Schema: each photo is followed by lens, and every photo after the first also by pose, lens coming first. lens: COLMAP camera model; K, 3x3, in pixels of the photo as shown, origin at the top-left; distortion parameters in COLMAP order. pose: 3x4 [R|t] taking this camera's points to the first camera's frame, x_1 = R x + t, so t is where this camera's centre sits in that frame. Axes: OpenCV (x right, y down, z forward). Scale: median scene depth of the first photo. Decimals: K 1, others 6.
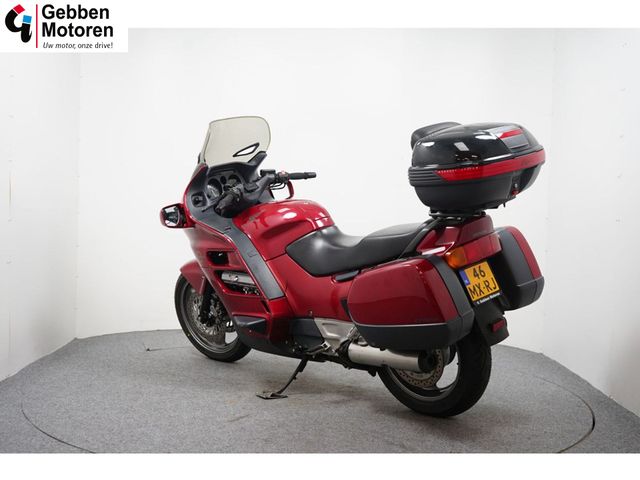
lens RADIAL K [[816.7, 0, 320.0], [0, 816.7, 240.0], [0, 0, 1]] dist [-0.016677, -0.006059]
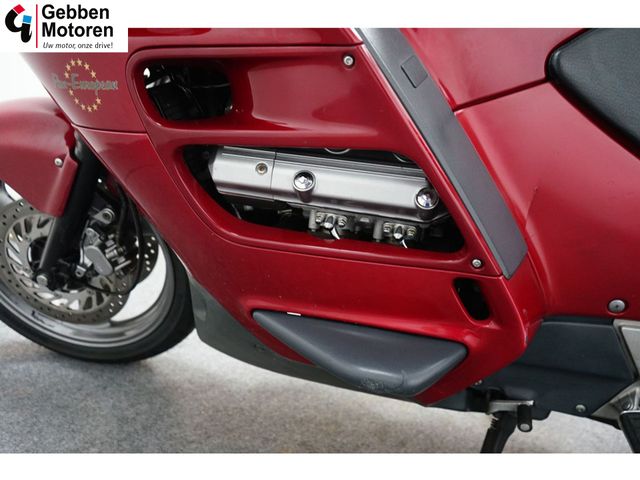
lens RADIAL K [[519.2, 0, 320.0], [0, 519.2, 240.0], [0, 0, 1]] dist [0.040917, 0.000180]
pose [[0.869694, -0.083598, 0.486460, -0.179608], [-0.033259, 0.973388, 0.226737, 0.030536], [-0.492469, -0.213371, 0.843770, 0.896957]]
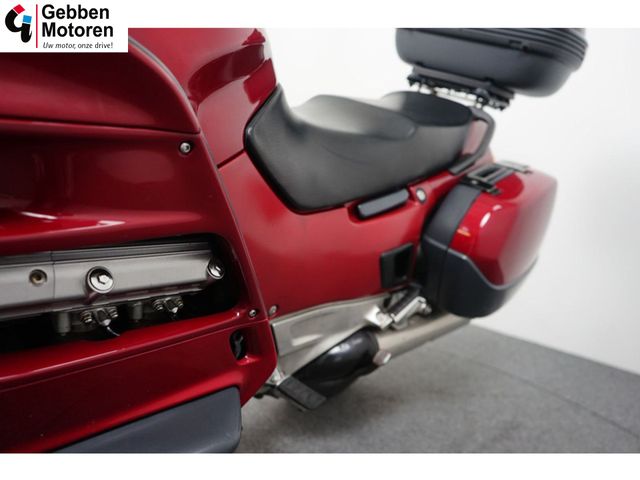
lens RADIAL K [[519.2, 0, 320.0], [0, 519.2, 240.0], [0, 0, 1]] dist [0.040917, 0.000180]
pose [[-0.122413, -0.202197, 0.971664, -0.232482], [-0.086220, 0.977492, 0.192548, 0.010911], [-0.988727, -0.060207, -0.137091, 1.000006]]
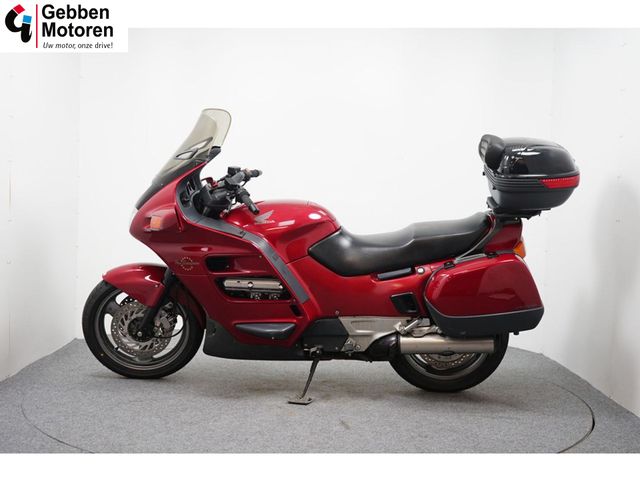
lens RADIAL K [[816.7, 0, 320.0], [0, 816.7, 240.0], [0, 0, 1]] dist [-0.016677, -0.006059]
pose [[0.757424, -0.036375, 0.651910, -0.673118], [0.024425, 0.999327, 0.027381, -0.028097], [-0.652467, -0.004816, 0.757802, 0.247107]]
